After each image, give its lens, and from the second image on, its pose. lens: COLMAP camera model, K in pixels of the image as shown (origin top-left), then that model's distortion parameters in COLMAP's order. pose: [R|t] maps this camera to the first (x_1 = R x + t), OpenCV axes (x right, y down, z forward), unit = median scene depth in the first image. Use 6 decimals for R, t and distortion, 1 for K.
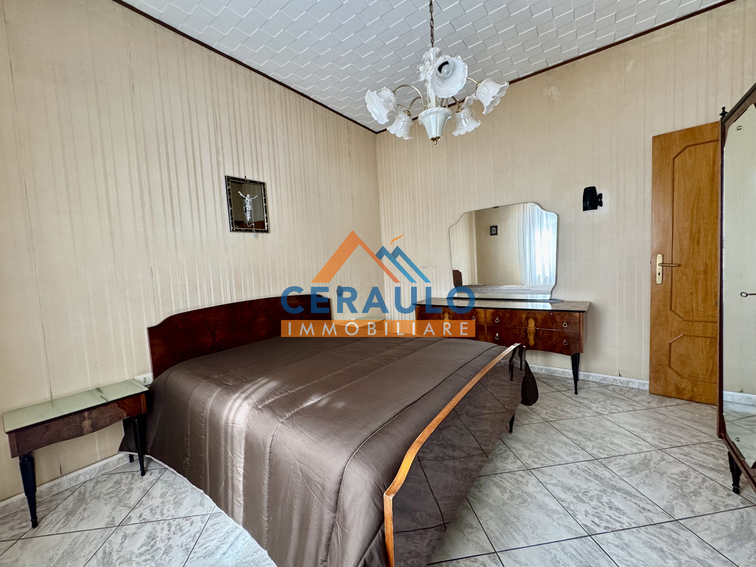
lens RADIAL K [[301.3, 0, 378.0], [0, 301.3, 283.5], [0, 0, 1]] dist [-0.003248, 0.000323]
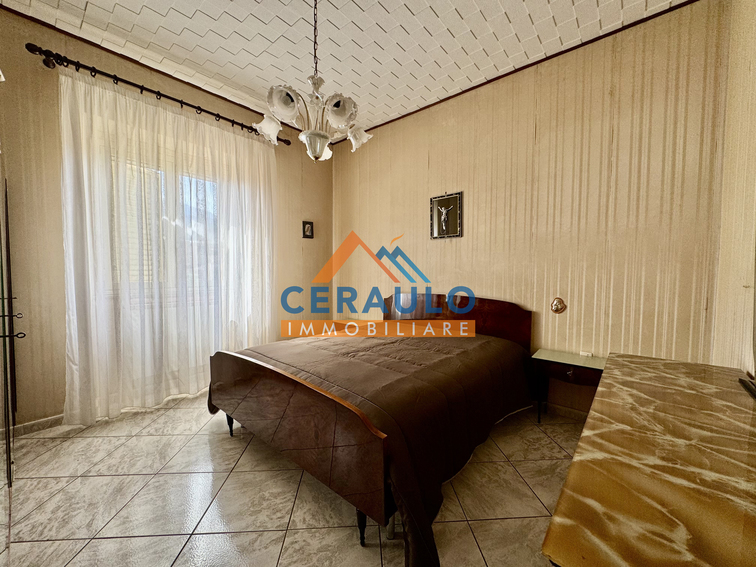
lens RADIAL K [[301.3, 0, 378.0], [0, 301.3, 283.5], [0, 0, 1]] dist [-0.003248, 0.000323]
pose [[-0.056226, 0.088612, -0.994478, 0.786962], [-0.076933, 0.992708, 0.092804, -0.080454], [0.995450, 0.081726, -0.048999, 0.788437]]
